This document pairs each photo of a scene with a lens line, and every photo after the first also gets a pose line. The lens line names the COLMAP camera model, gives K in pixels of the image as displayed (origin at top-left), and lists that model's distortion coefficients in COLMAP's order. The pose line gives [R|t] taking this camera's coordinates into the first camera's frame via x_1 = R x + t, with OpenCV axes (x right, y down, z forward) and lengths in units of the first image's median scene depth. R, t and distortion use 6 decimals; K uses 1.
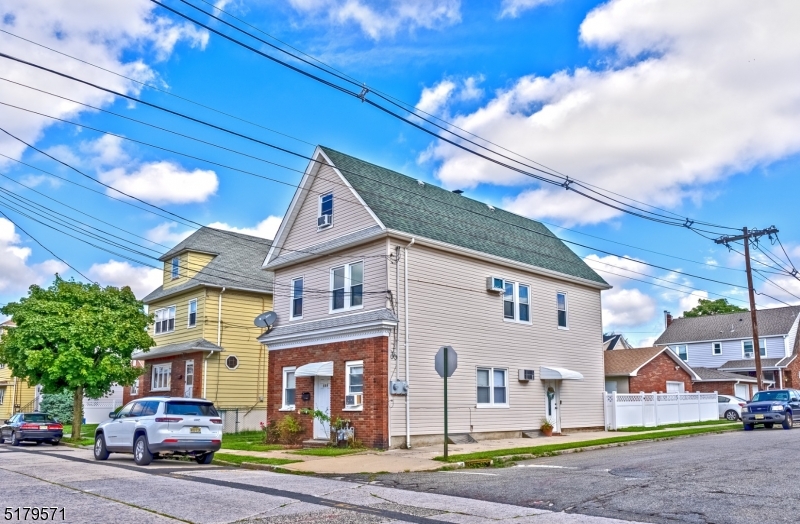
lens RADIAL K [[617.1, 0, 400.0], [0, 617.1, 262.0], [0, 0, 1]] dist [-0.002327, 0.000781]
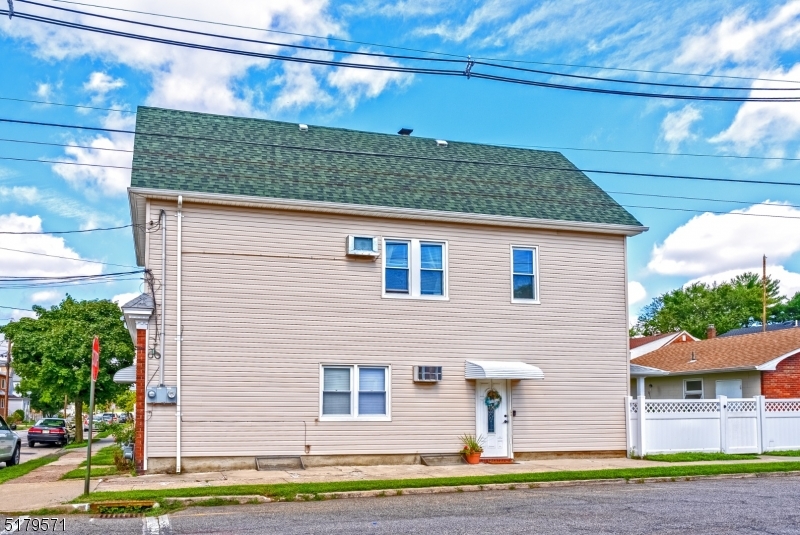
lens RADIAL K [[569.4, 0, 399.7], [0, 569.4, 333.5], [0, 0, 1]] dist [0.002958, 0.000504]
pose [[0.856564, -0.062339, -0.512261, 0.512673], [0.113464, 0.991135, 0.069111, 0.094391], [0.503412, -0.117322, 0.856044, 0.462957]]
